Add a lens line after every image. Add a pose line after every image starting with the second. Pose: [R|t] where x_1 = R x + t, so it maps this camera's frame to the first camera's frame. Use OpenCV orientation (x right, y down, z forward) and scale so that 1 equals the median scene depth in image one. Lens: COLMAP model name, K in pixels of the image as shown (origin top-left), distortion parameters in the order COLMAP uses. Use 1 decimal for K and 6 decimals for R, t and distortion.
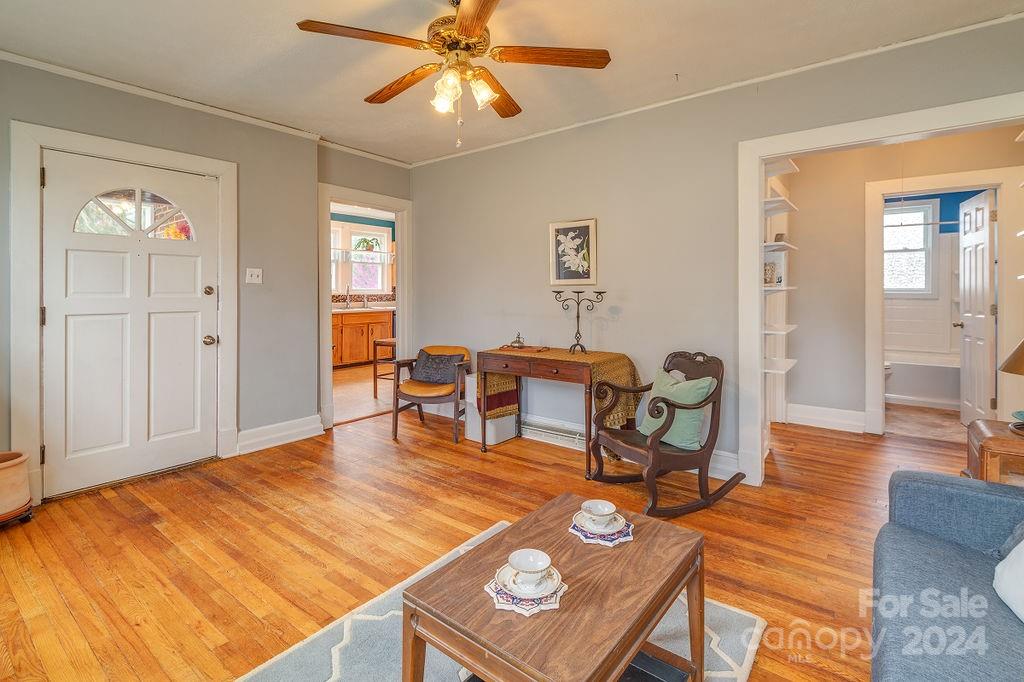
lens RADIAL K [[460.0, 0, 529.2], [0, 460.0, 292.4], [0, 0, 1]] dist [-0.000712, -0.000353]
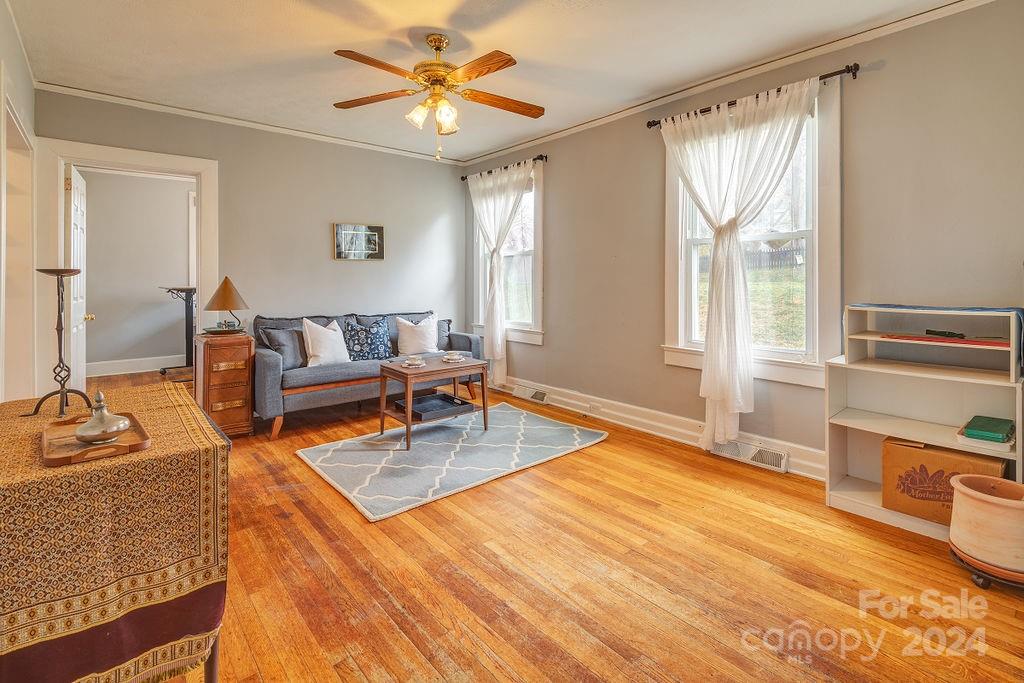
lens RADIAL K [[500.4, 0, 512.9], [0, 500.4, 275.6], [0, 0, 1]] dist [0.027964, -0.018180]
pose [[-0.968316, 0.005001, 0.249677, -0.463392], [0.002315, 0.999936, -0.011051, 0.013329], [-0.249716, -0.010123, -0.968266, 1.510290]]
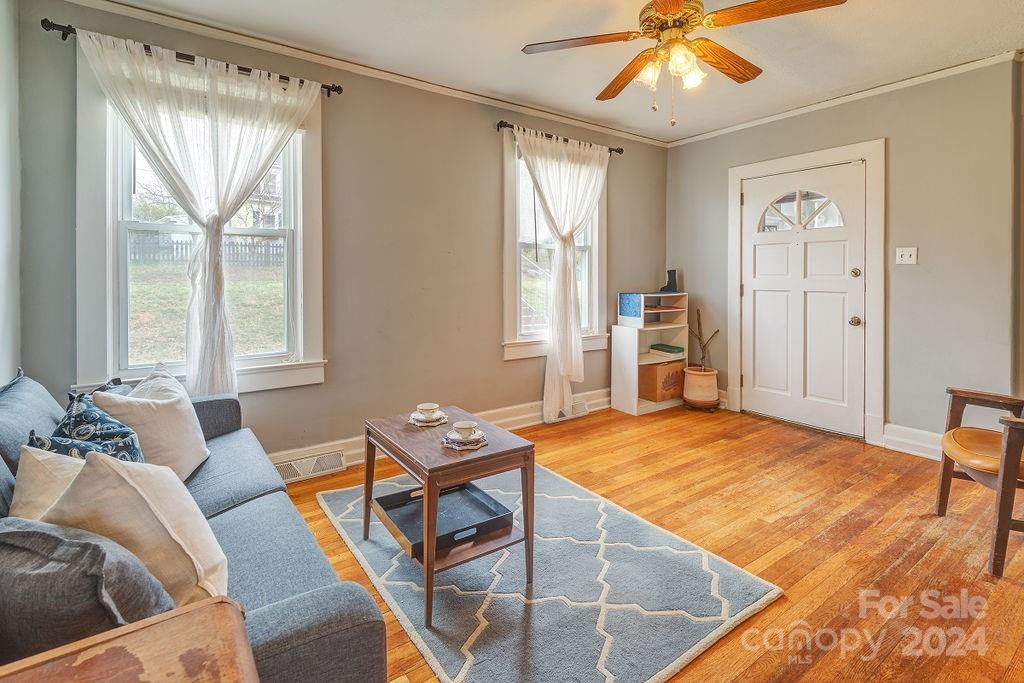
lens RADIAL K [[500.4, 0, 512.9], [0, 500.4, 275.6], [0, 0, 1]] dist [0.027964, -0.018180]
pose [[-0.297989, 0.003265, -0.954564, 0.653319], [0.000174, 0.999994, 0.003366, -0.001617], [0.954569, 0.000837, -0.297988, 0.654421]]
